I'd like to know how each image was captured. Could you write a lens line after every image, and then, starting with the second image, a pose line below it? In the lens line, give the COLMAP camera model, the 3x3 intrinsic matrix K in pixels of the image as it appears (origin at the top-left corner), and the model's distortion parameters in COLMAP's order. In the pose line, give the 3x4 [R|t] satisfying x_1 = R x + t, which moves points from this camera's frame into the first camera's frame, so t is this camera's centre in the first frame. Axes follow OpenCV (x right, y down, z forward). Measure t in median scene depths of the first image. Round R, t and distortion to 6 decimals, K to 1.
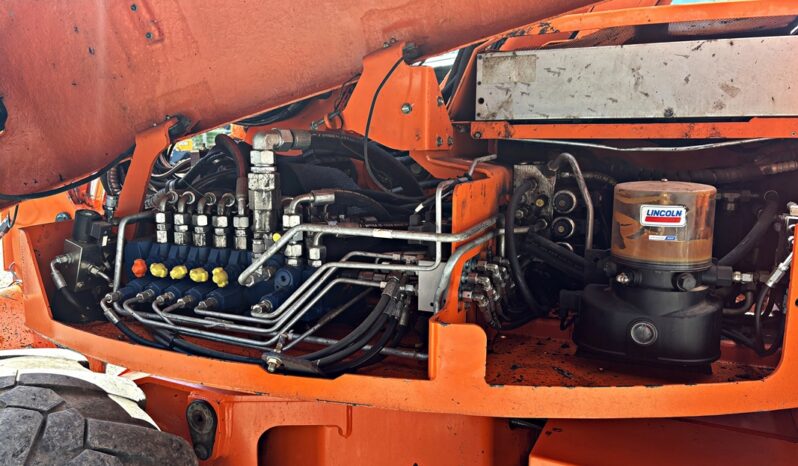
lens RADIAL K [[607.9, 0, 399.2], [0, 607.9, 237.0], [0, 0, 1]] dist [0.014012, -0.002857]
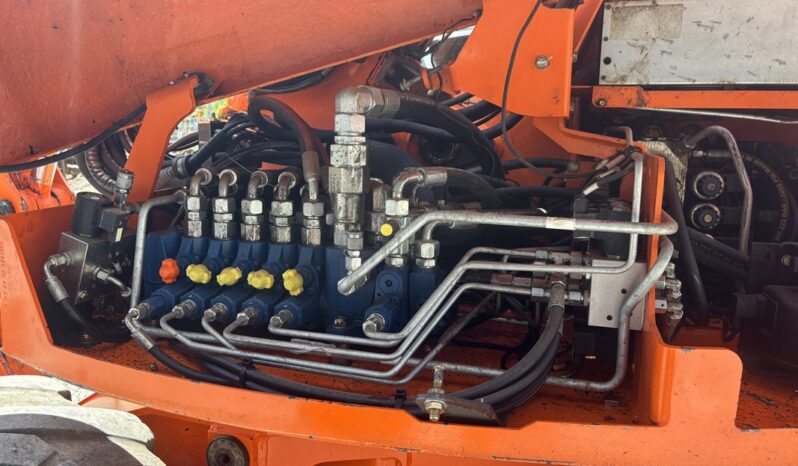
lens RADIAL K [[600.3, 0, 399.0], [0, 600.3, 233.0], [0, 0, 1]] dist [0.037021, -0.046715]
pose [[0.990849, -0.003211, 0.134938, -0.257051], [0.002304, 0.999974, 0.006880, 0.000174], [-0.134956, -0.006507, 0.990830, 0.241937]]
